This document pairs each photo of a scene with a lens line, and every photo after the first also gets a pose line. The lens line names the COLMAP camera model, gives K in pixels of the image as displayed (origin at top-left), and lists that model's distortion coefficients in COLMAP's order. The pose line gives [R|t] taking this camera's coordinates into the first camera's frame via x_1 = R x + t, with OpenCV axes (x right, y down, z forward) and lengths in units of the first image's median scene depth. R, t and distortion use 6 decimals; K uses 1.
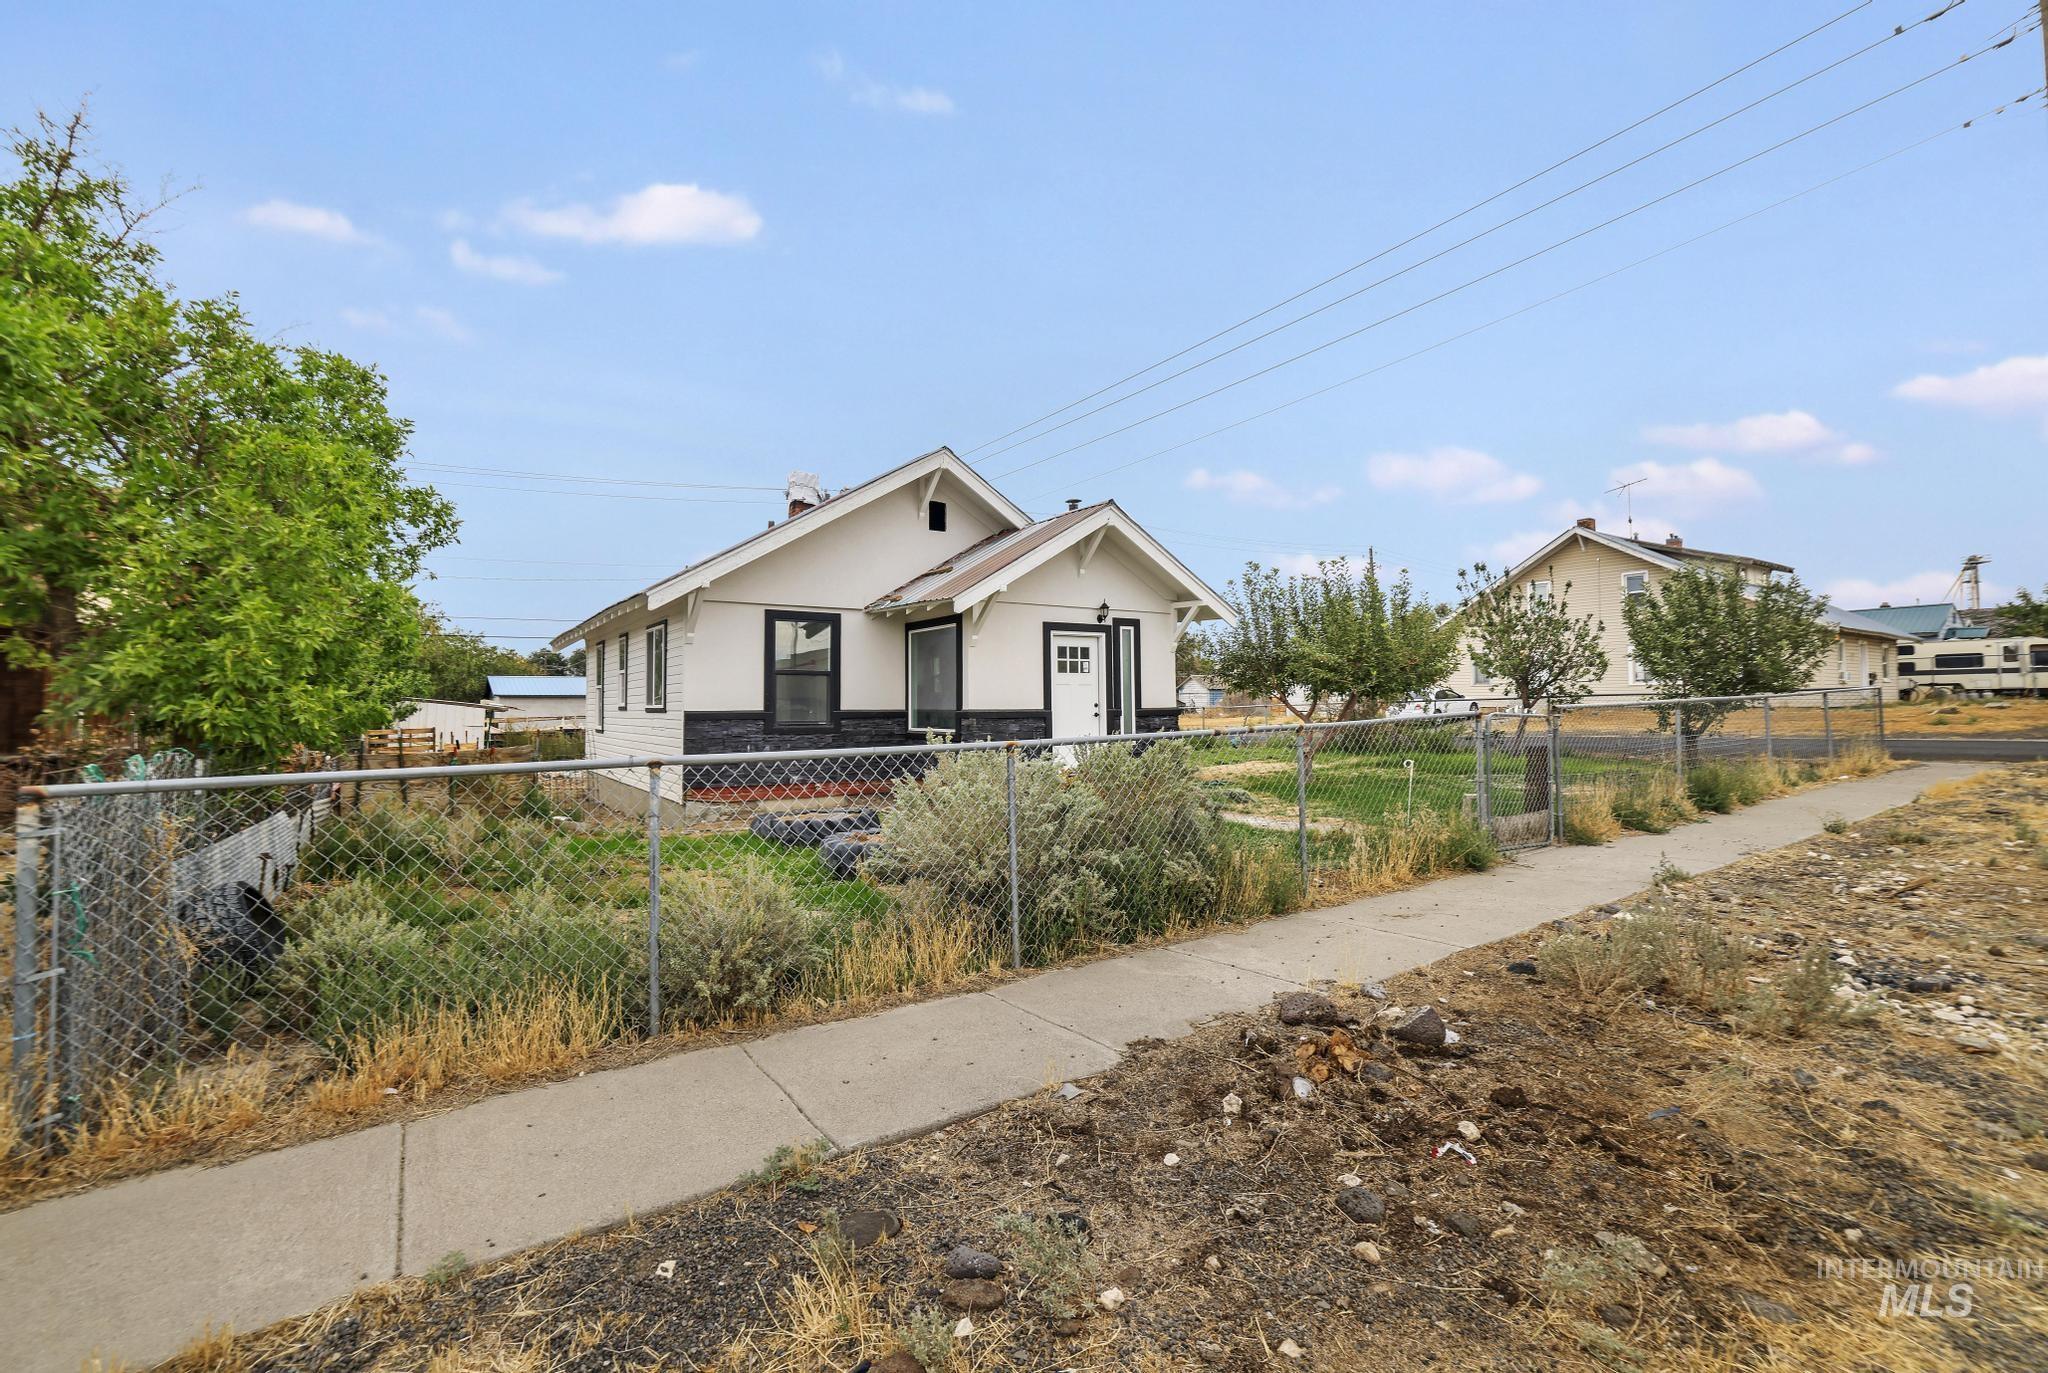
lens RADIAL K [[917.8, 0, 1019.0], [0, 917.8, 681.0], [0, 0, 1]] dist [-0.036155, 0.016313]
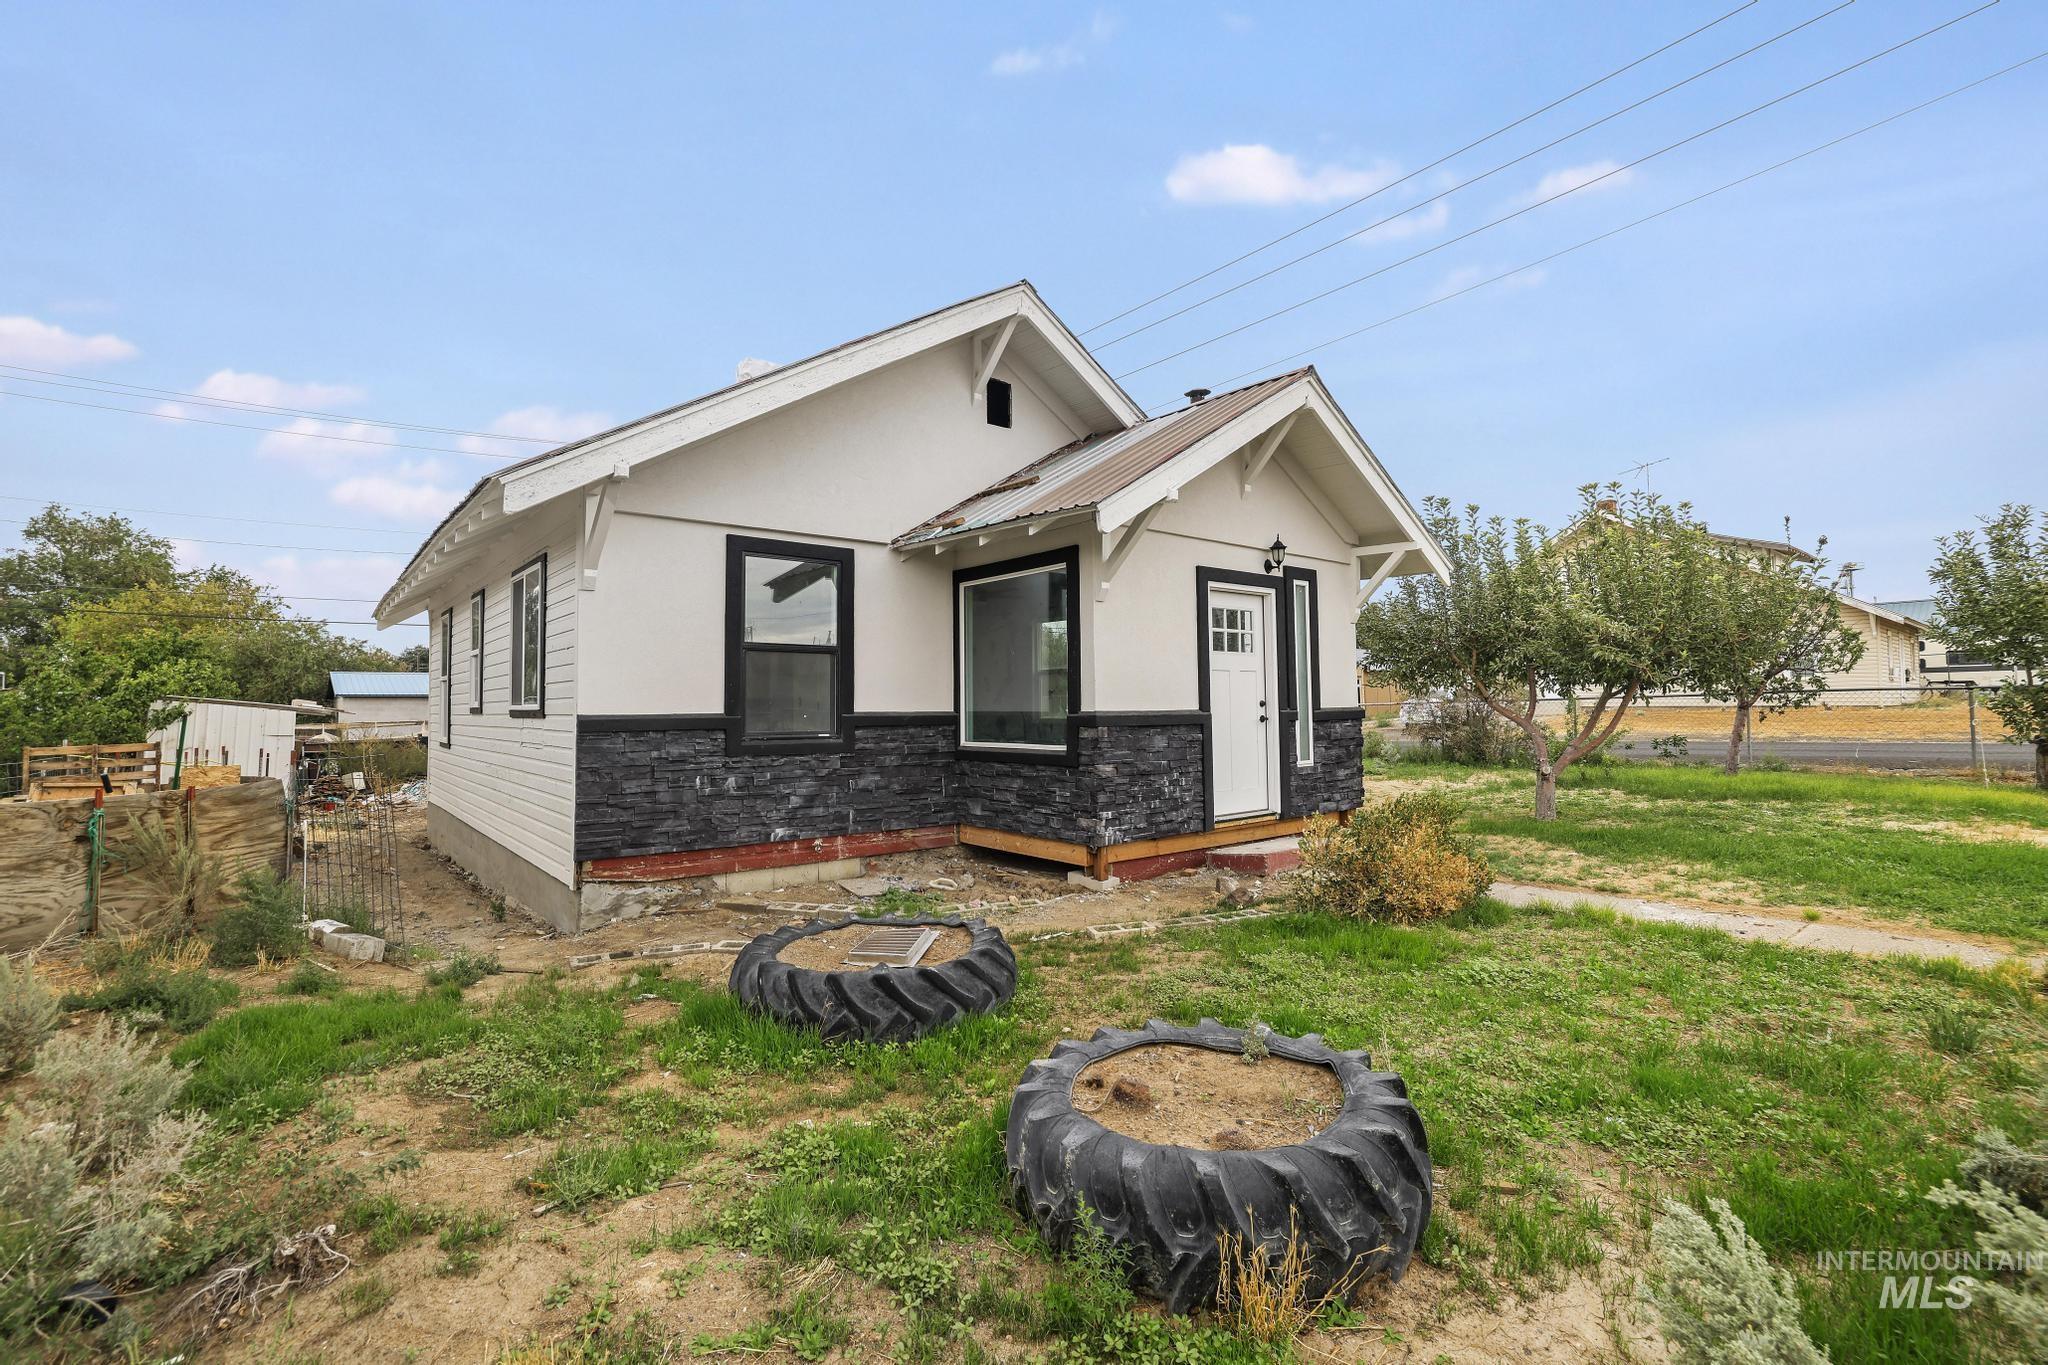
lens RADIAL K [[917.8, 0, 1019.0], [0, 917.8, 677.0], [0, 0, 1]] dist [-0.036155, 0.016313]
pose [[0.994976, 0.001121, 0.100108, -0.144658], [-0.000537, 0.999983, -0.005858, 0.011955], [-0.100113, 0.005775, 0.994959, 0.394479]]
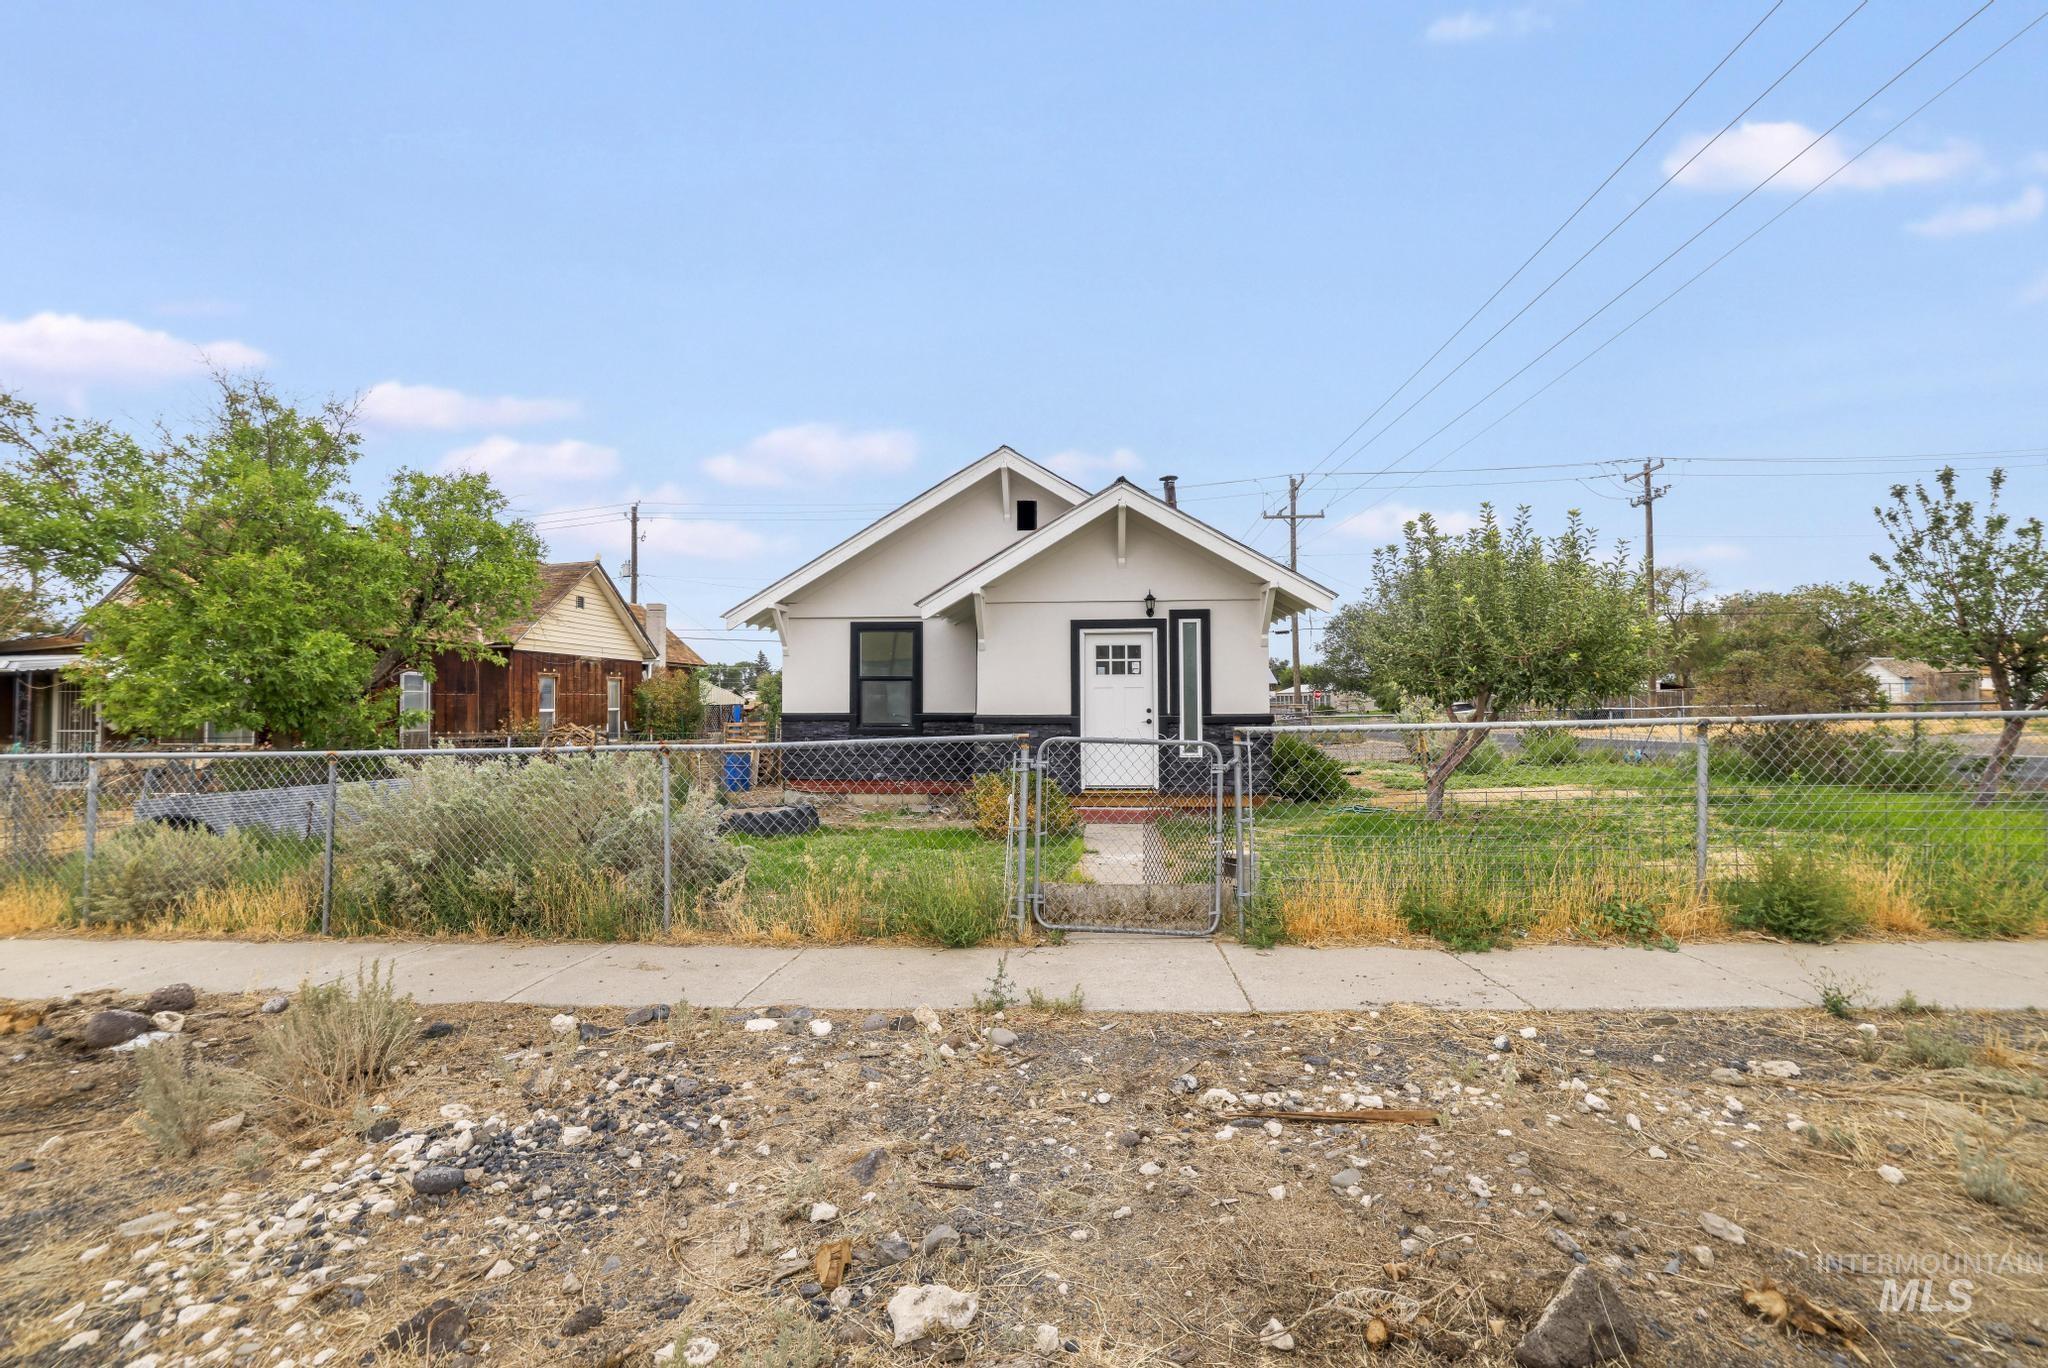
lens RADIAL K [[917.8, 0, 1019.0], [0, 917.8, 678.5], [0, 0, 1]] dist [-0.036155, 0.016313]
pose [[0.786076, -0.010082, -0.618047, 0.532096], [0.017019, 0.999841, 0.005335, -0.011187], [0.617895, -0.014712, 0.786123, 0.232179]]
